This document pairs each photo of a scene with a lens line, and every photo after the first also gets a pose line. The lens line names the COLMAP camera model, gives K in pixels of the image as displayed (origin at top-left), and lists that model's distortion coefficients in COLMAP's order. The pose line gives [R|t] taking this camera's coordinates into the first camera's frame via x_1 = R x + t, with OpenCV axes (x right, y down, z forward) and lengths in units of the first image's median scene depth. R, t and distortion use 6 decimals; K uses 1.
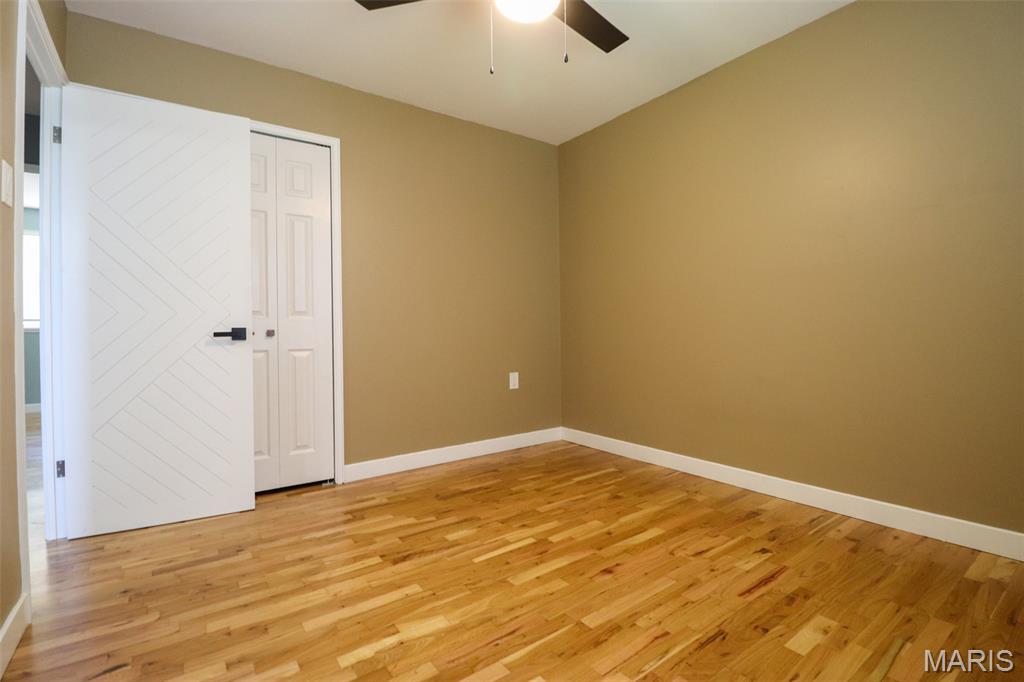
lens RADIAL K [[477.5, 0, 514.5], [0, 477.5, 331.2], [0, 0, 1]] dist [-0.019024, -0.000744]
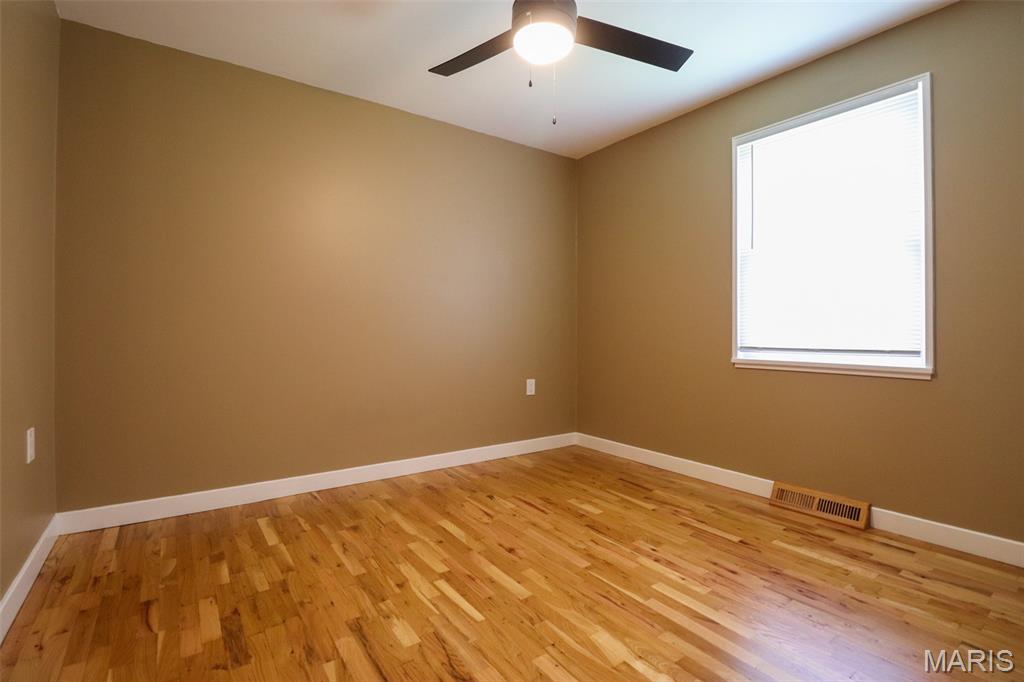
lens RADIAL K [[477.5, 0, 514.5], [0, 477.5, 331.2], [0, 0, 1]] dist [-0.019024, -0.000744]
pose [[0.010210, 0.009756, 0.999900, -0.845125], [0.002020, 0.999950, -0.009777, -0.018669], [-0.999946, 0.002120, 0.010190, 0.845577]]
